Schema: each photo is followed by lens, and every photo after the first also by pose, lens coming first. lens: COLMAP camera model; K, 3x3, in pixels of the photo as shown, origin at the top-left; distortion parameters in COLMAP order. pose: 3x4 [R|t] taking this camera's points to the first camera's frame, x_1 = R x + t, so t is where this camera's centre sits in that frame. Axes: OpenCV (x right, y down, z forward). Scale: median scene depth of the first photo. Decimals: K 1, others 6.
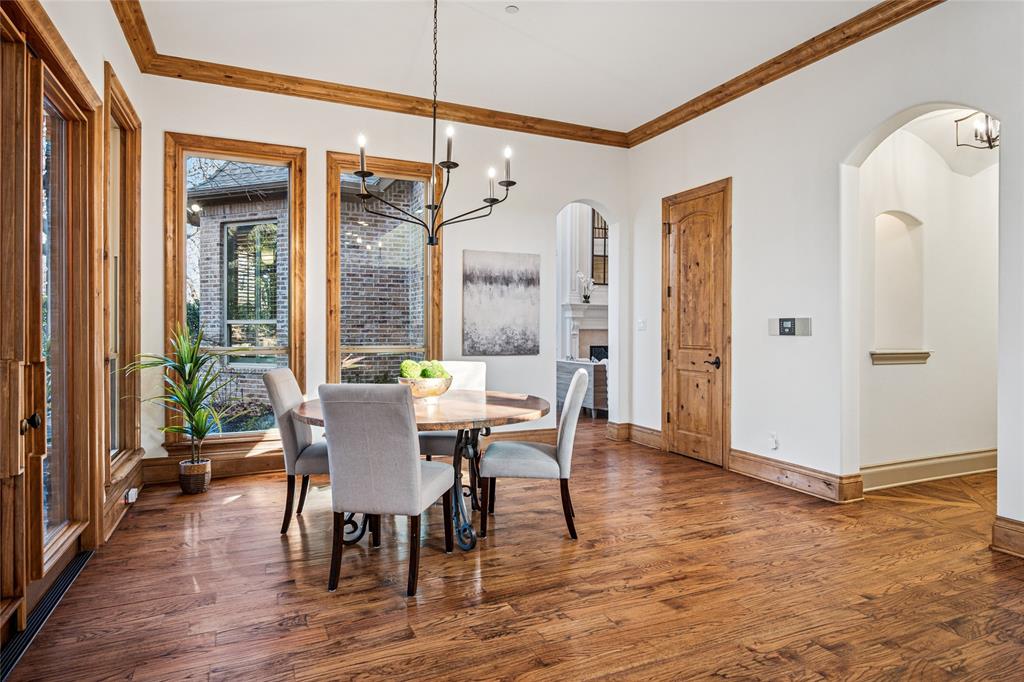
lens RADIAL K [[556.6, 0, 507.6], [0, 556.6, 330.4], [0, 0, 1]] dist [0.000516, -0.000578]
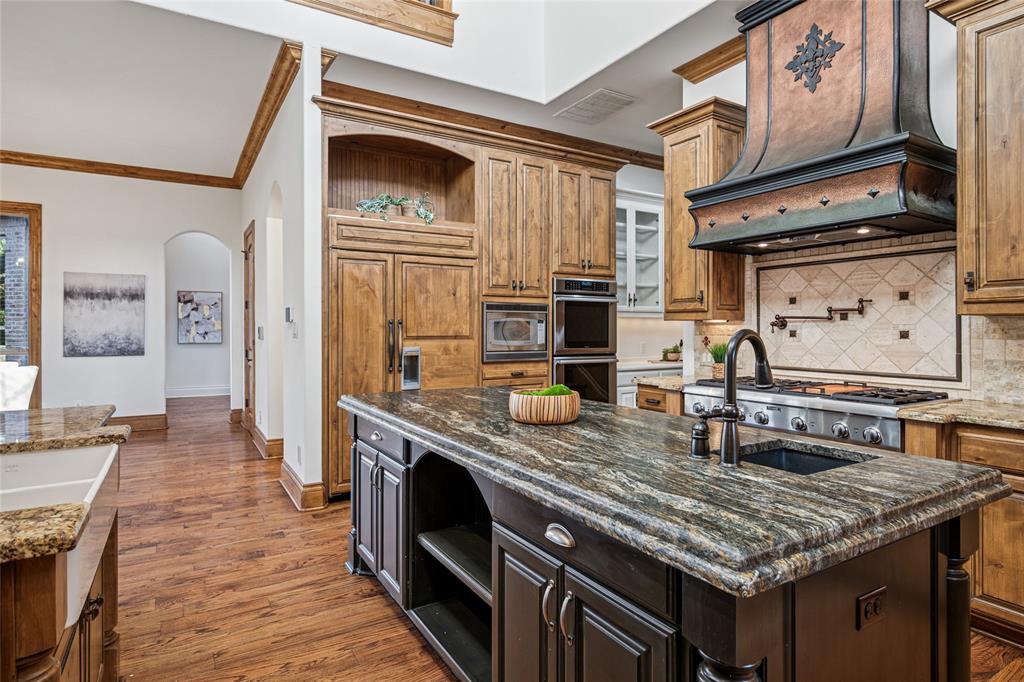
lens RADIAL K [[550.7, 0, 511.9], [0, 550.7, 326.8], [0, 0, 1]] dist [0.000165, -0.000663]
pose [[0.993657, -0.005303, 0.112331, 0.777760], [0.005777, 0.999976, -0.003886, -0.010837], [-0.112308, 0.004511, 0.993663, -0.337371]]
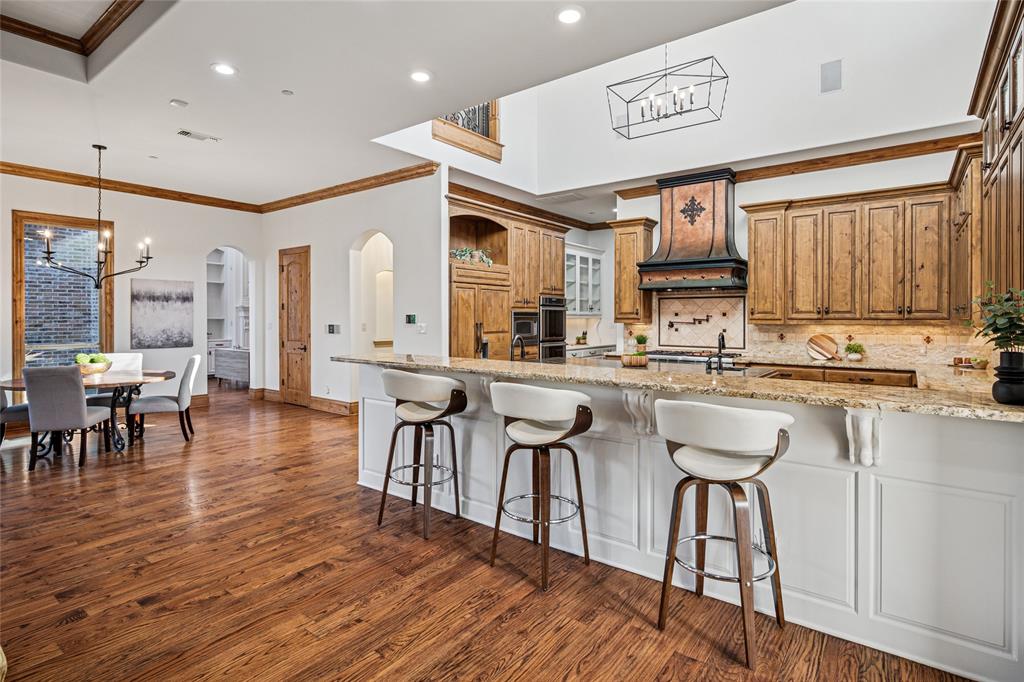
lens RADIAL K [[522.0, 0, 507.3], [0, 522.0, 319.0], [0, 0, 1]] dist [-0.001721, 0.000690]
pose [[0.884621, -0.005122, 0.466282, 0.160893], [0.002975, 0.999981, 0.005341, -0.040071], [-0.466301, -0.003337, 0.884620, -0.715623]]
